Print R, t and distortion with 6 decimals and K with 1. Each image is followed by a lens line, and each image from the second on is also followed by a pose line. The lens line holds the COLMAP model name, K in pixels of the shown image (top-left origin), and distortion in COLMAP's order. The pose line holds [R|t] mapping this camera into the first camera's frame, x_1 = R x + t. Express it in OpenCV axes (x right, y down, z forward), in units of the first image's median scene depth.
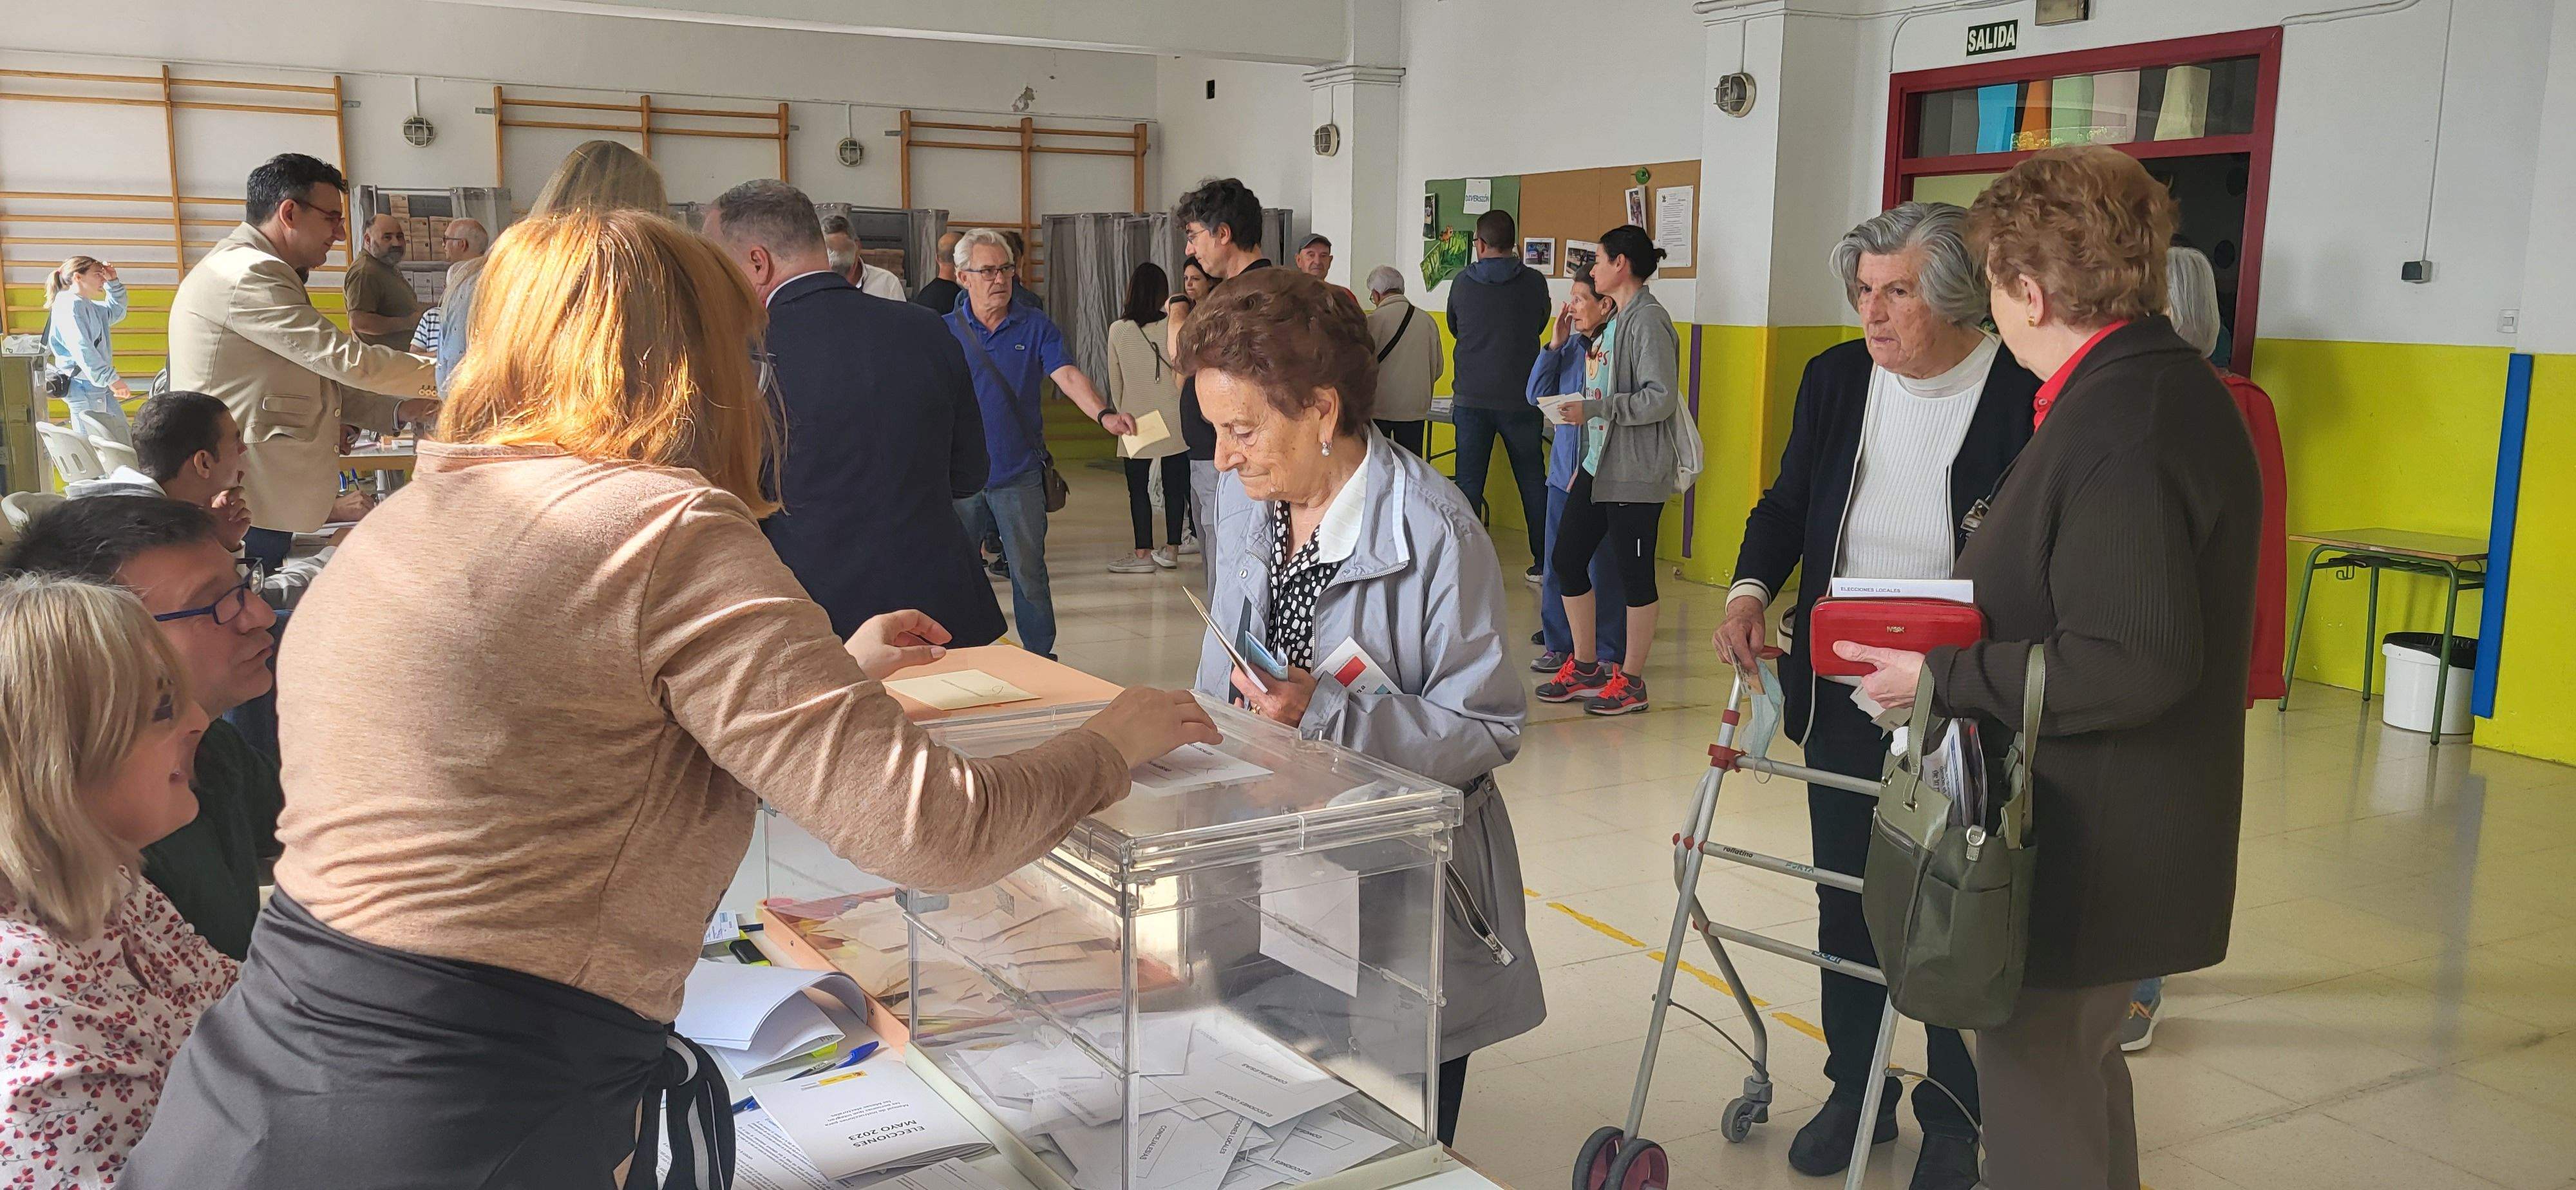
lens RADIAL K [[2001.1, 0, 1274.7], [0, 2001.1, 562.4], [0, 0, 1]] dist [0.044828, -0.003976]
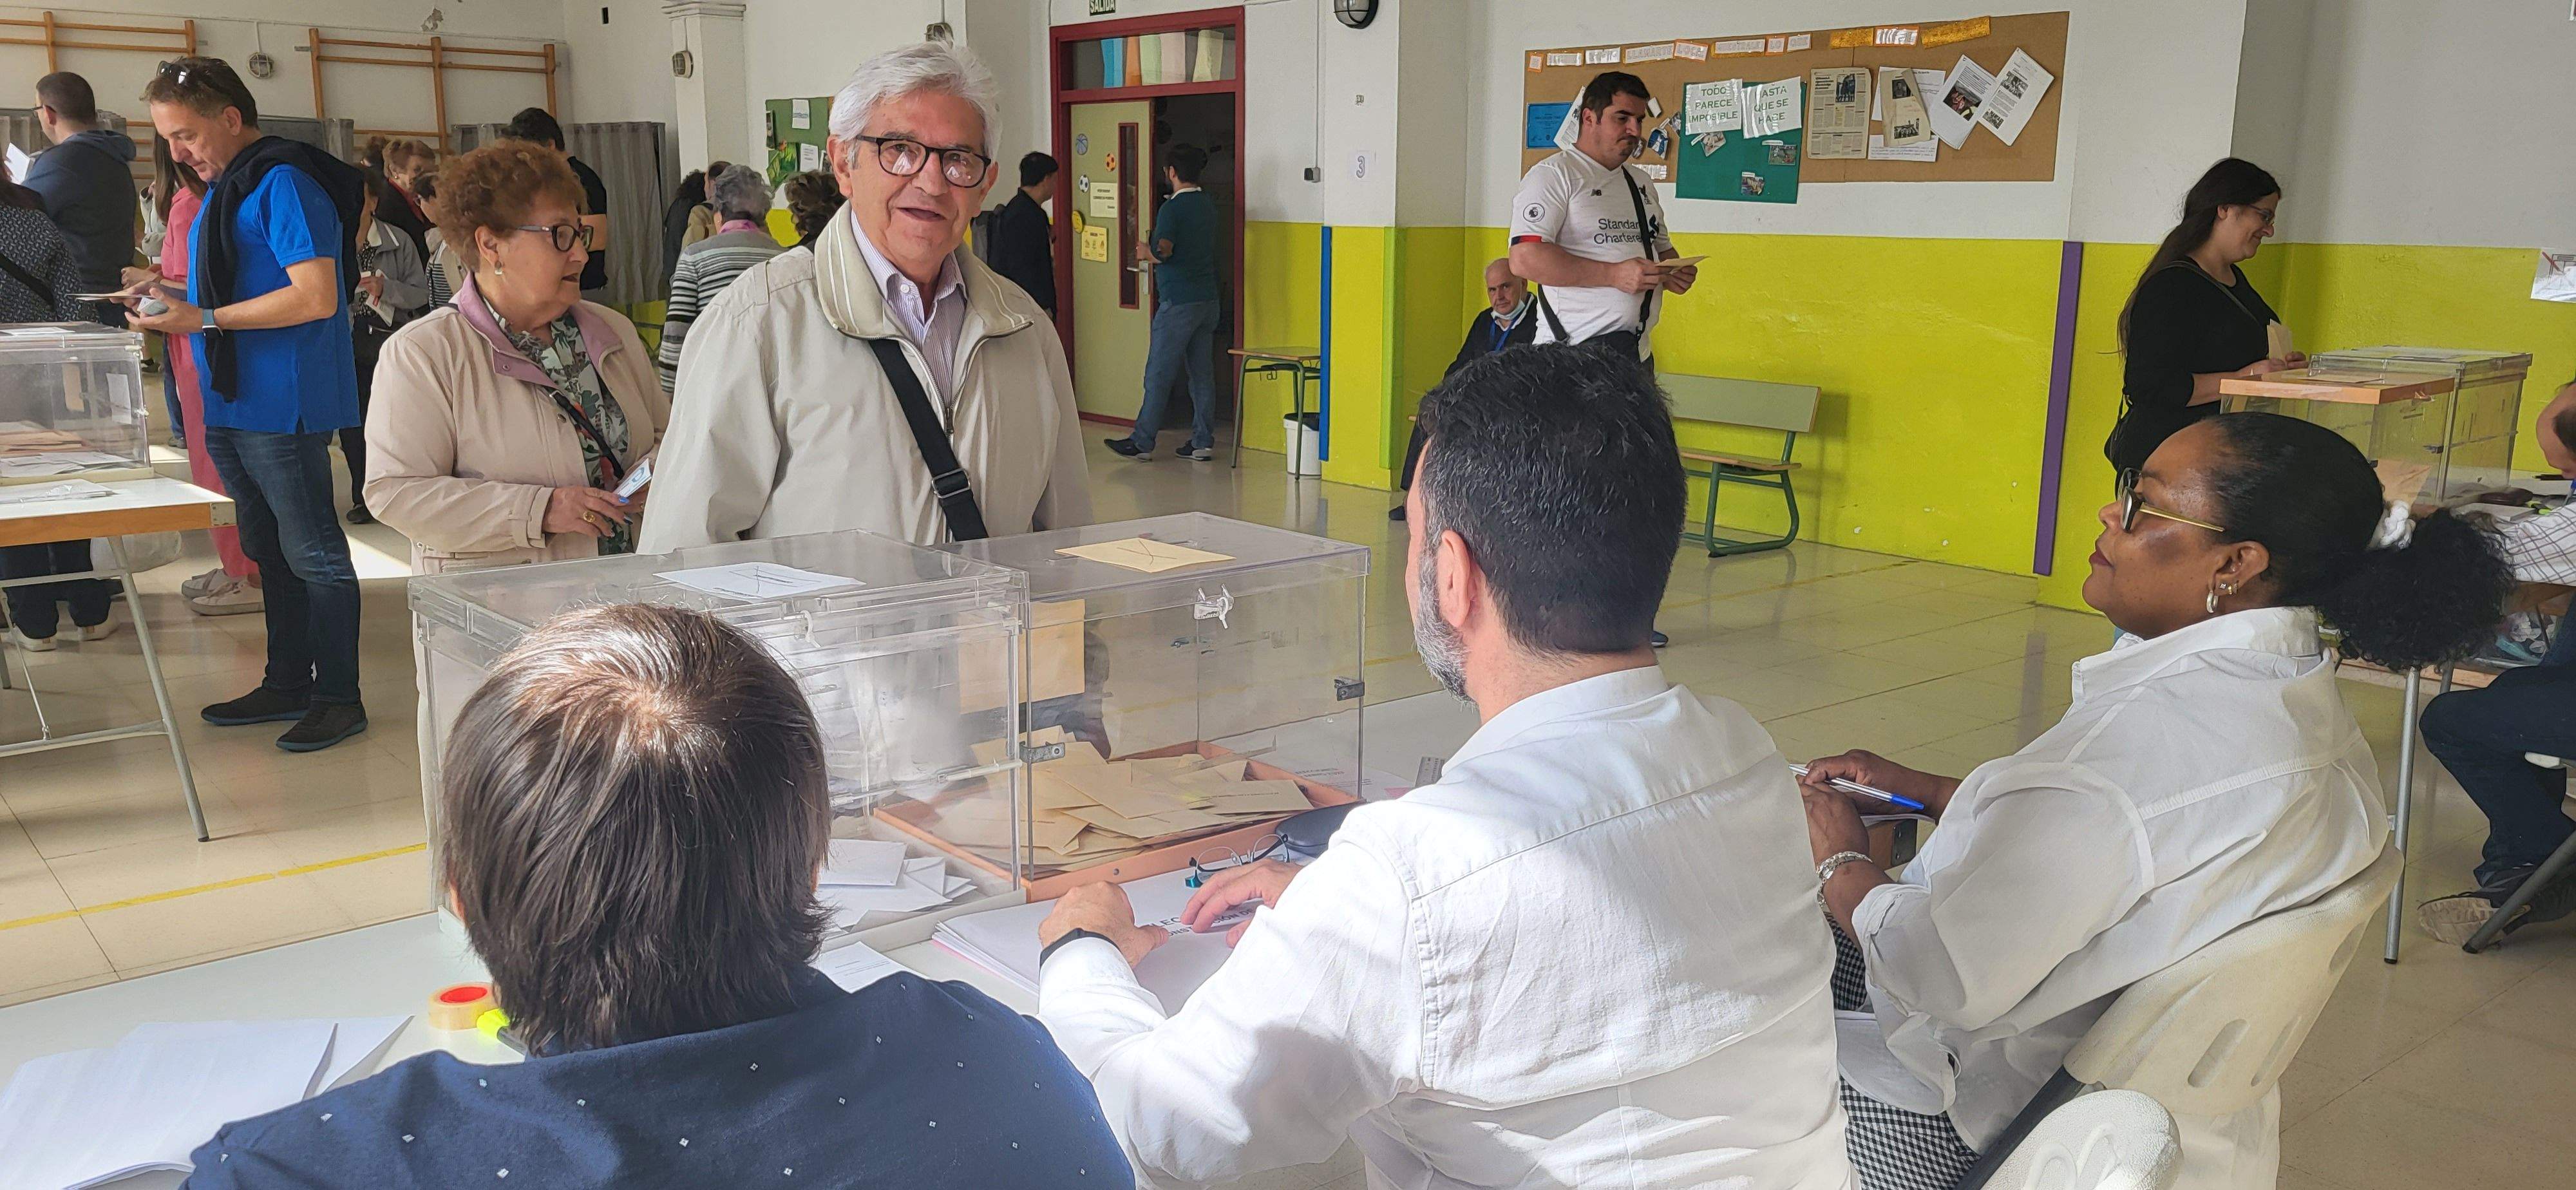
lens RADIAL K [[1969.3, 0, 1296.1], [0, 1969.3, 576.7], [0, 0, 1]] dist [0.063750, -0.059023]
pose [[0.977565, -0.041145, 0.206577, 0.142362], [0.030807, 0.998118, 0.053016, 0.047748], [-0.208370, -0.045463, 0.976993, -0.275948]]
